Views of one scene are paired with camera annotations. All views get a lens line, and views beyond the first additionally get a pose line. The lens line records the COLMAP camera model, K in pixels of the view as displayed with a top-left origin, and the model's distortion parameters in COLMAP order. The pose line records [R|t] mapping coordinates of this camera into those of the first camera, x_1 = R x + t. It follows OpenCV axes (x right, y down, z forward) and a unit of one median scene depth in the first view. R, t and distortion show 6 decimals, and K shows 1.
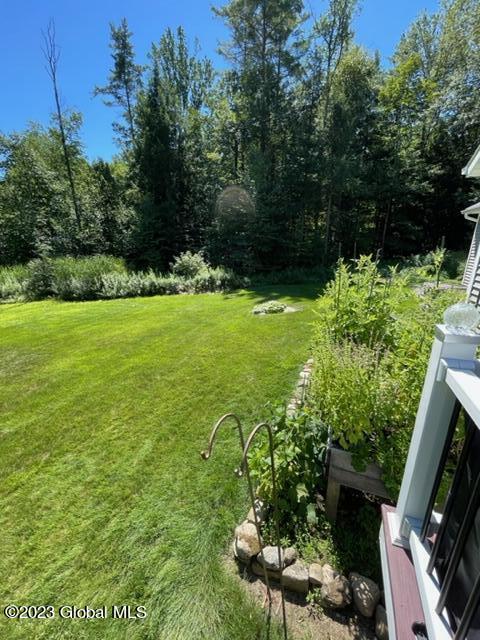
lens RADIAL K [[260.9, 0, 237.2], [0, 260.9, 318.6], [0, 0, 1]] dist [-0.001564, -0.000026]
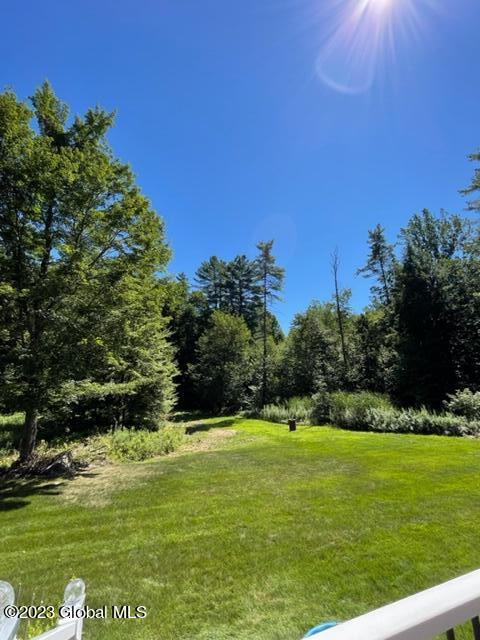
lens RADIAL K [[260.9, 0, 237.2], [0, 260.9, 318.6], [0, 0, 1]] dist [-0.001564, -0.000026]
pose [[0.670184, -0.176922, -0.720800, -0.022173], [-0.193617, 0.895869, -0.399914, 0.046395], [0.716496, 0.407575, 0.566142, -0.209906]]
